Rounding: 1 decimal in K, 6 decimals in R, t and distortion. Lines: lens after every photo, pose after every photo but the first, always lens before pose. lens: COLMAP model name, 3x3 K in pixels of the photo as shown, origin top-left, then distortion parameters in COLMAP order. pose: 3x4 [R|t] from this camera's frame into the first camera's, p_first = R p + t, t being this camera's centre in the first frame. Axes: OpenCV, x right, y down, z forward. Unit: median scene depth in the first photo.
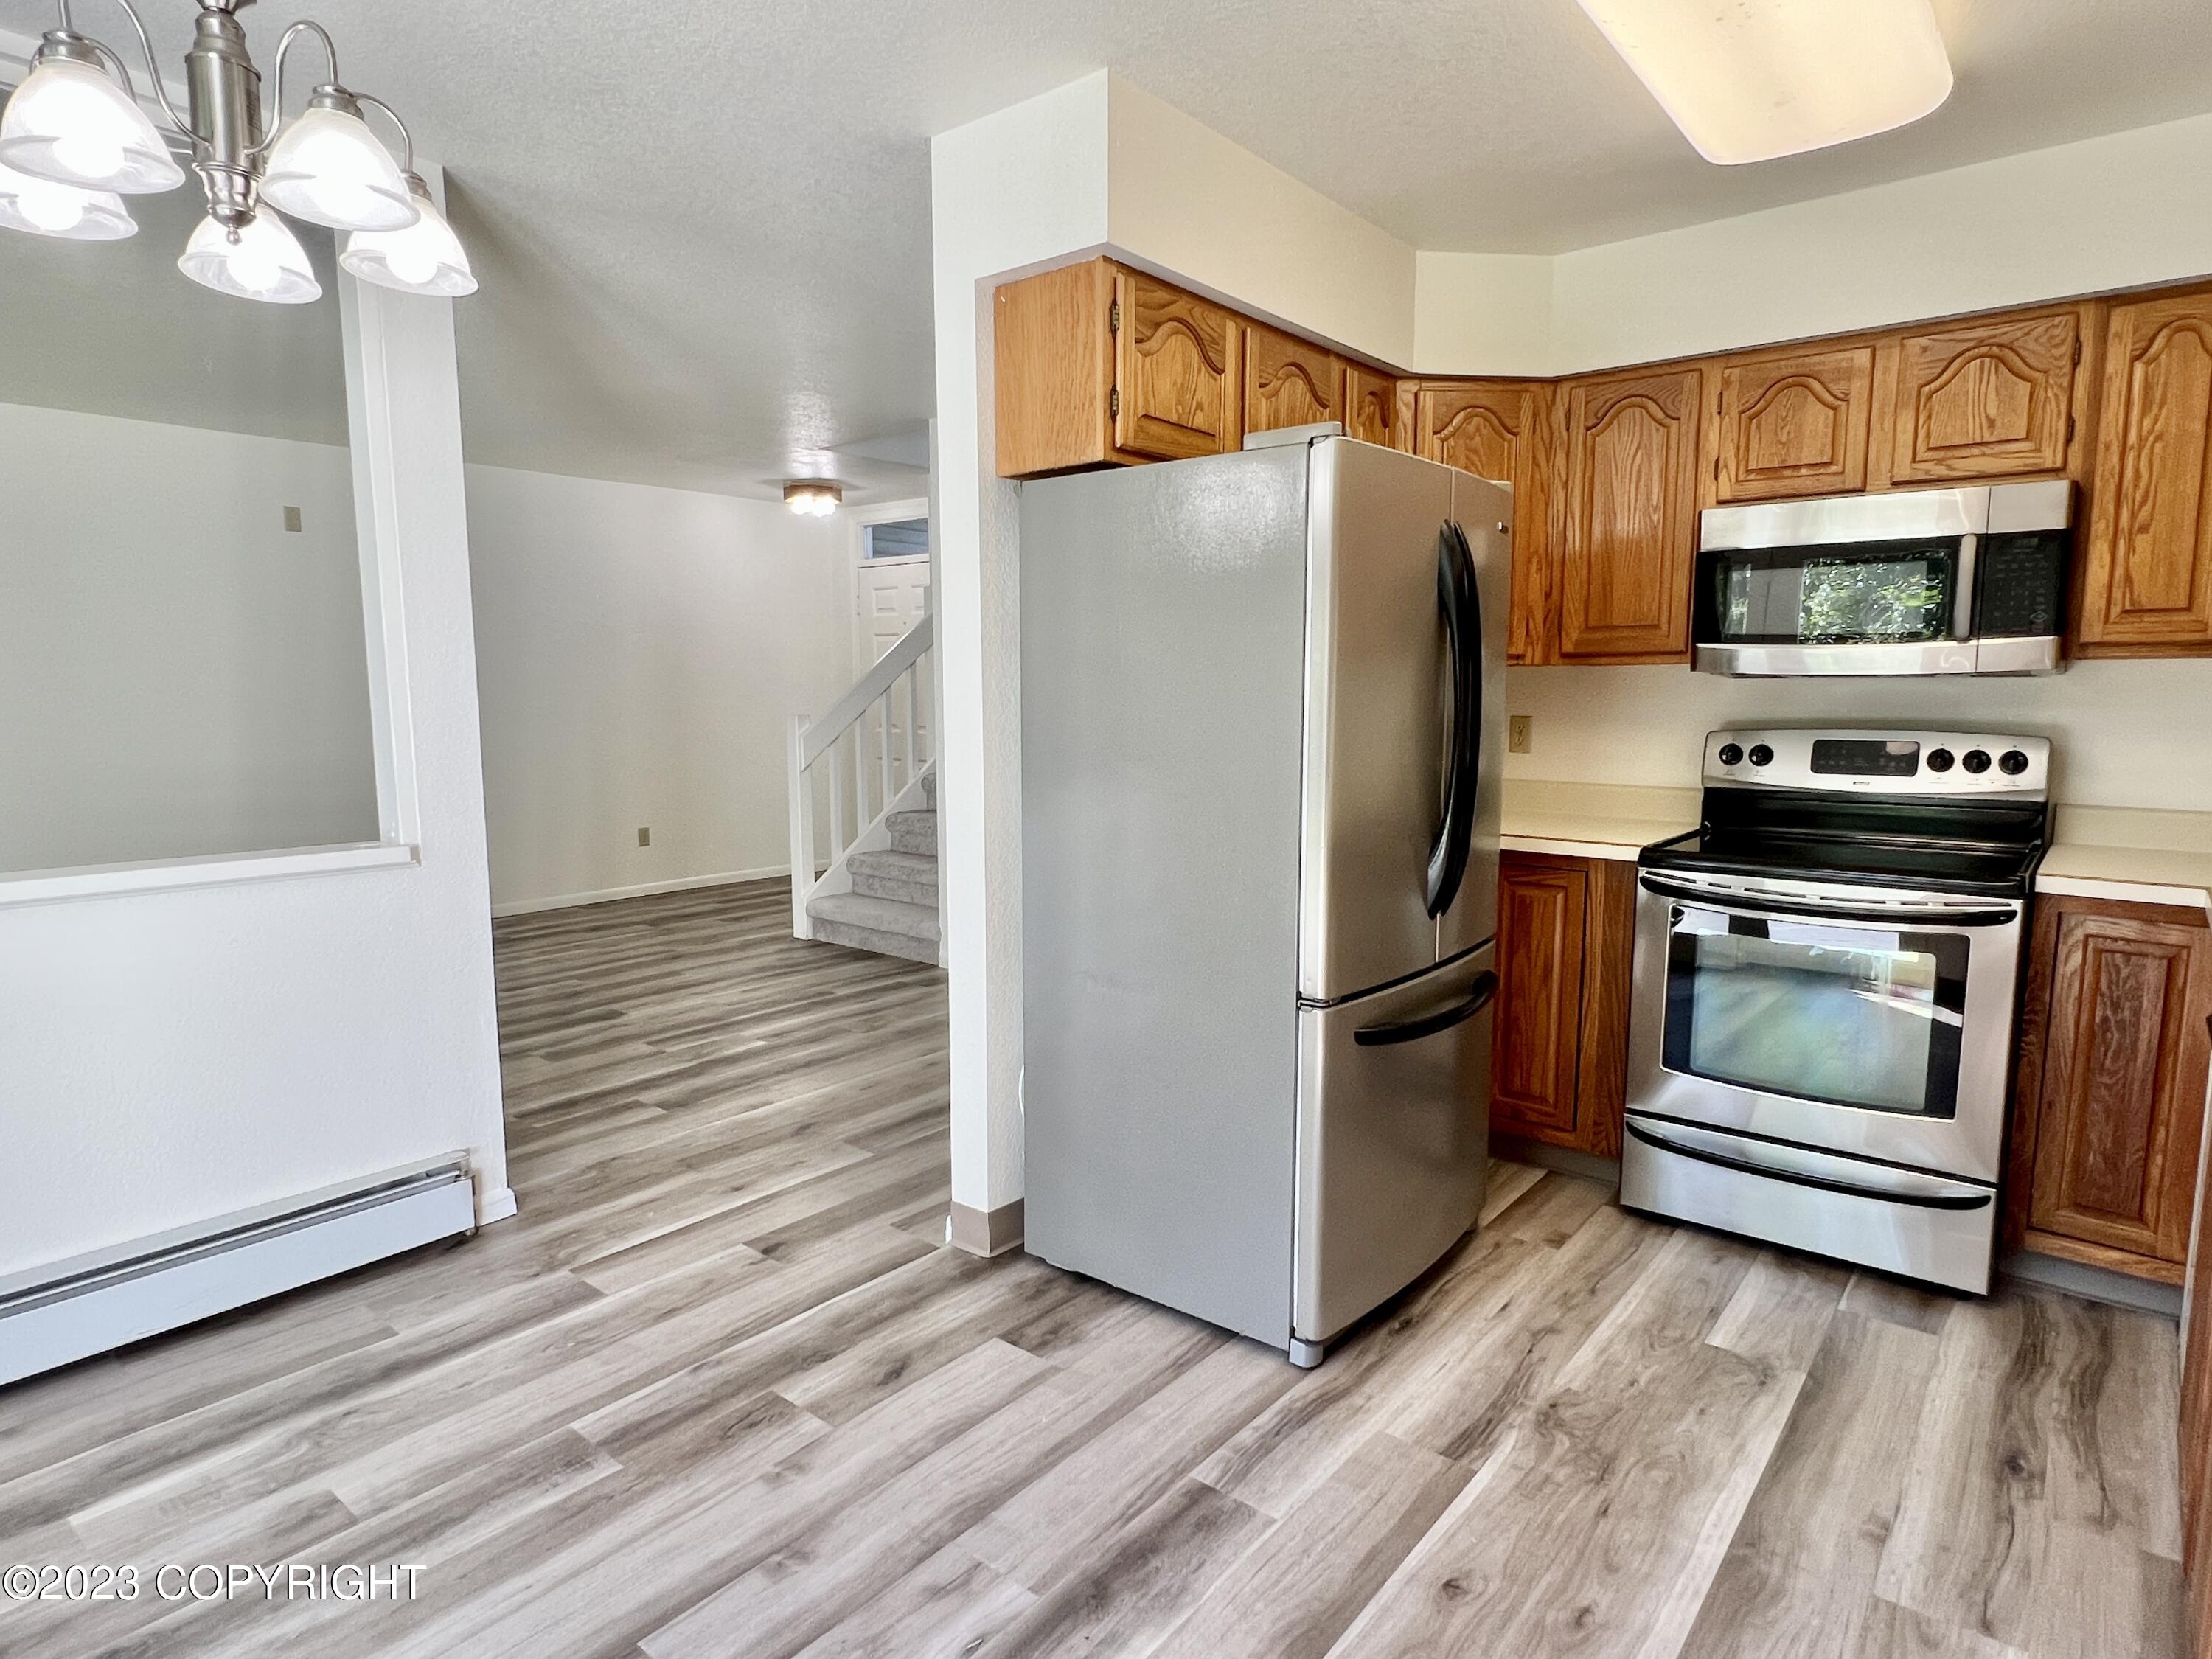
lens RADIAL K [[1263.5, 0, 1118.5], [0, 1263.5, 813.4], [0, 0, 1]] dist [-0.002029, -0.001400]
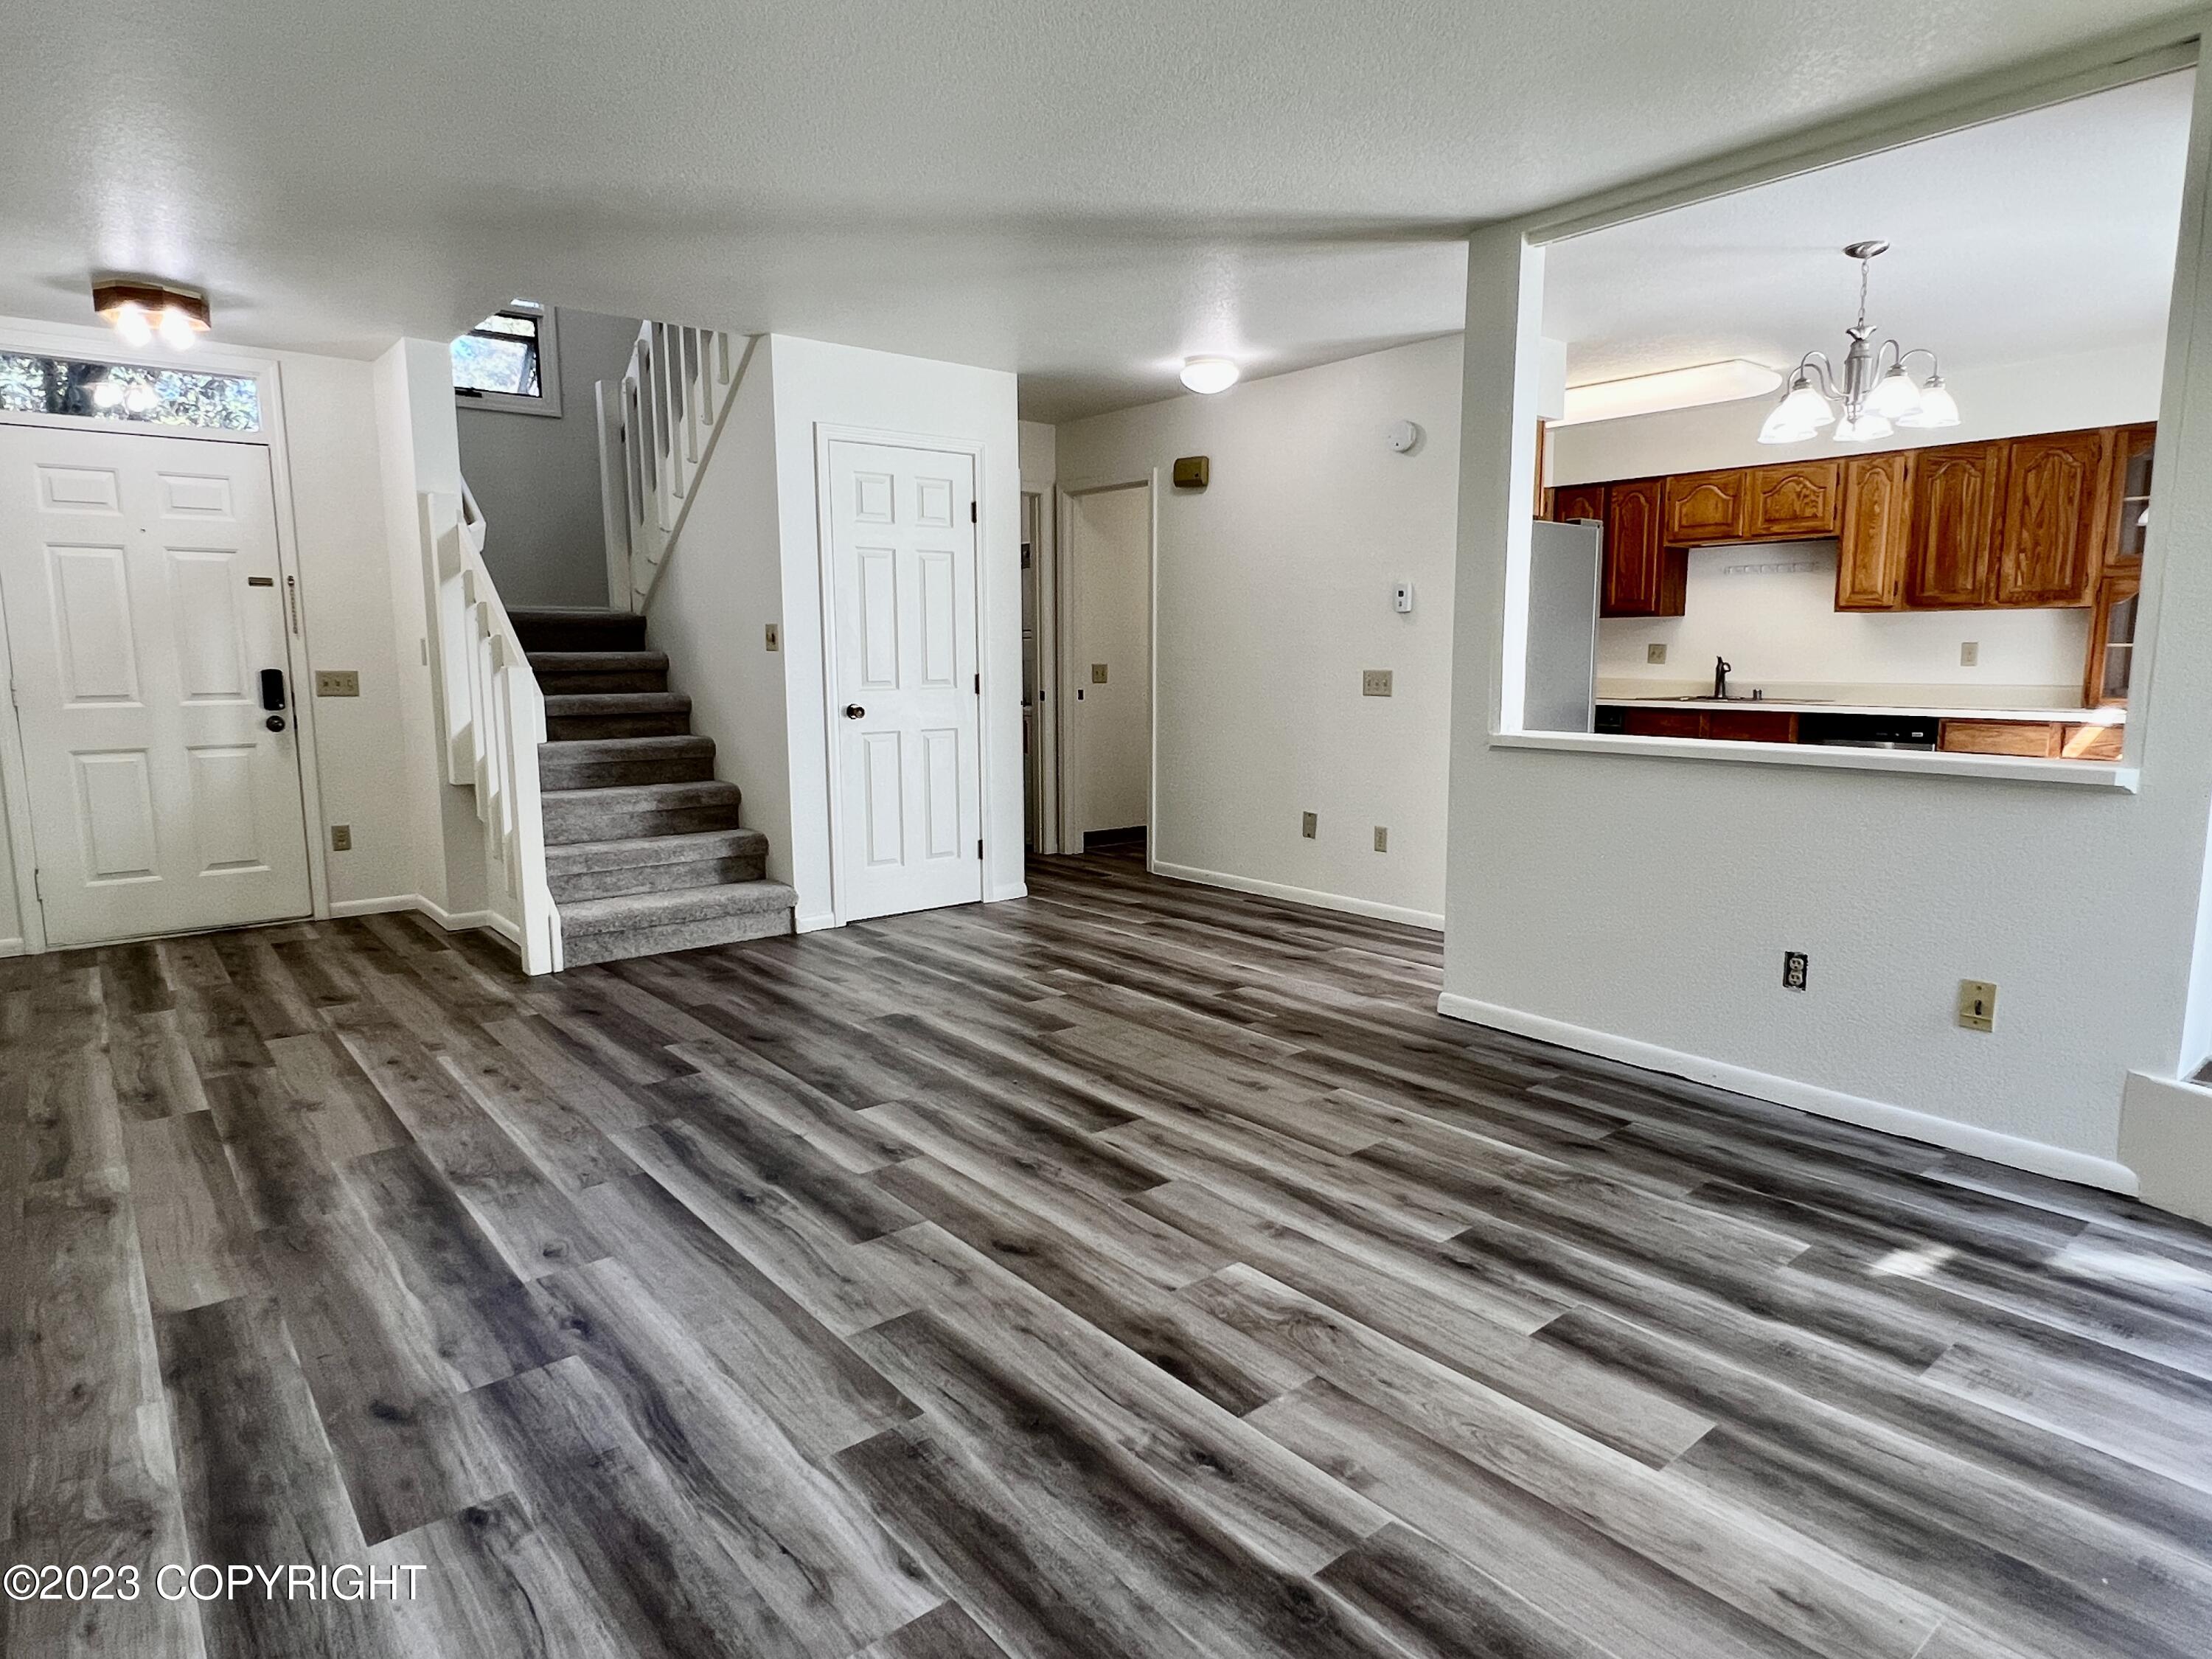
lens RADIAL K [[1263.5, 0, 1111.0], [0, 1263.5, 839.7], [0, 0, 1]] dist [-0.002029, -0.001400]
pose [[0.190920, -0.147209, 0.970505, -2.050665], [0.110216, 0.985654, 0.127825, -0.083086], [-0.975398, 0.082561, 0.204405, 1.199811]]
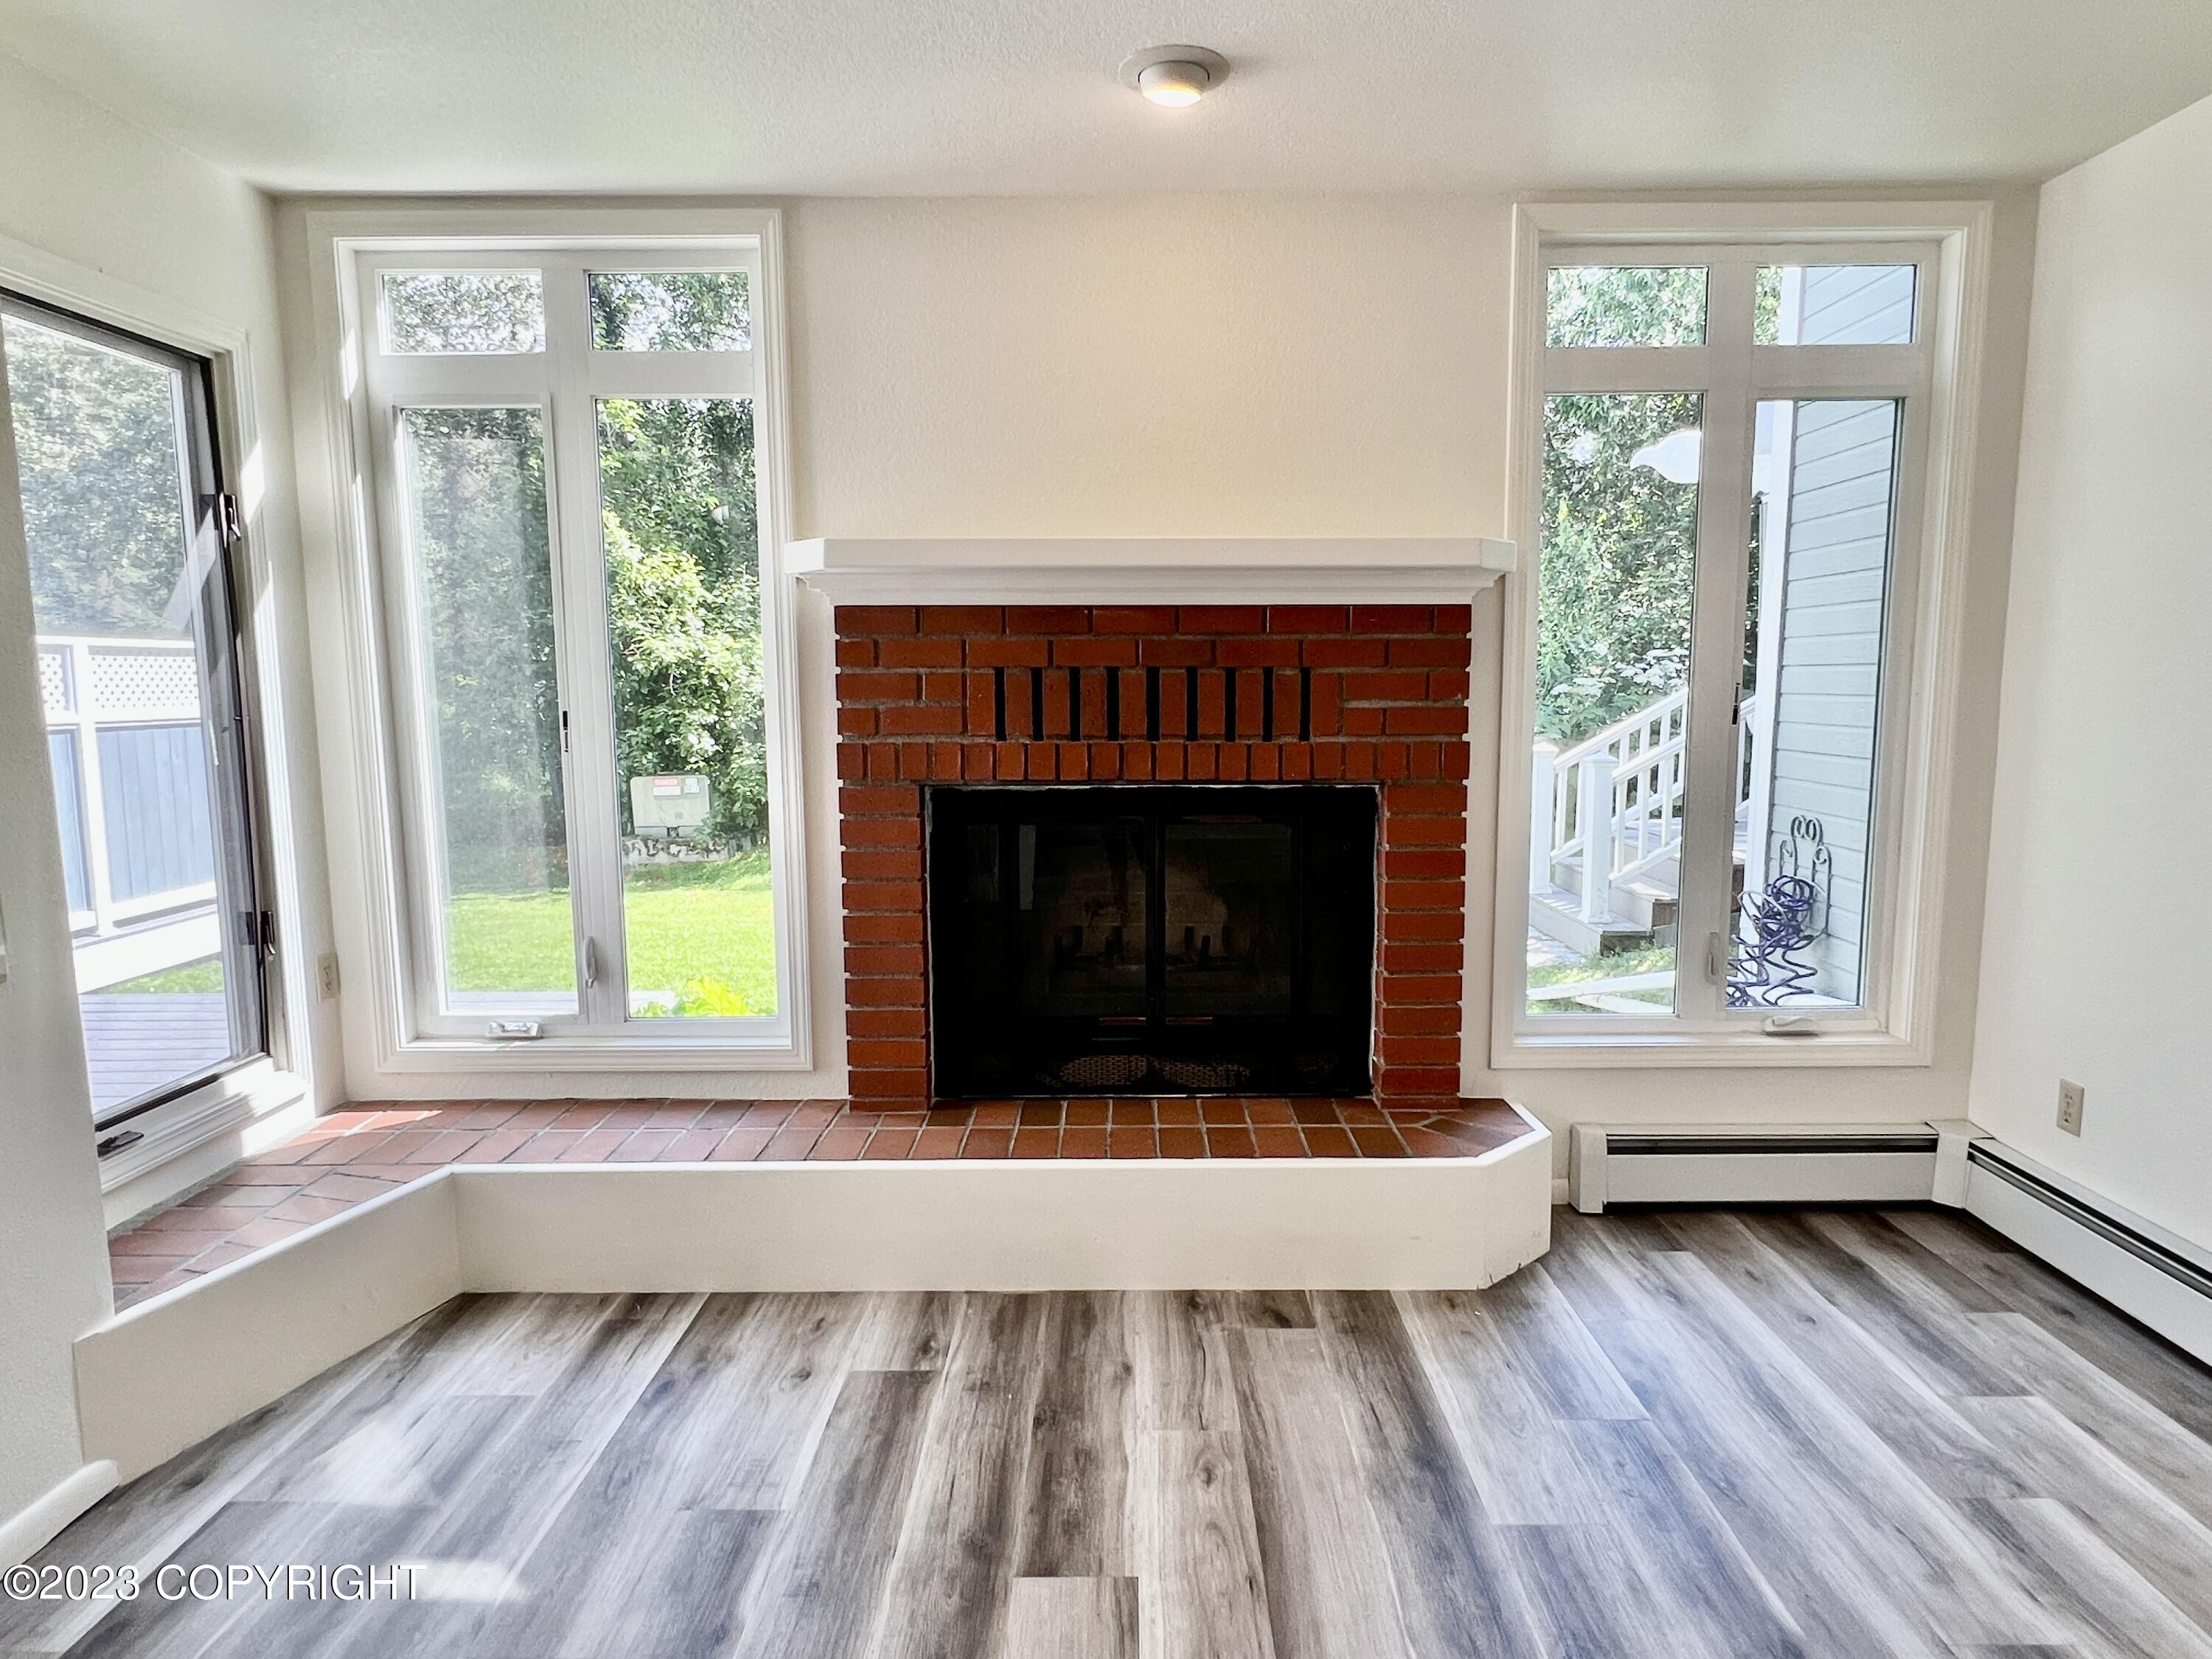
lens RADIAL K [[1263.5, 0, 1116.4], [0, 1263.5, 838.6], [0, 0, 1]] dist [-0.002029, -0.001400]
pose [[-0.782281, 0.082404, -0.617451, -1.023094], [-0.061379, 0.976192, 0.208044, -0.163231], [0.619894, 0.200648, -0.758598, 1.503224]]
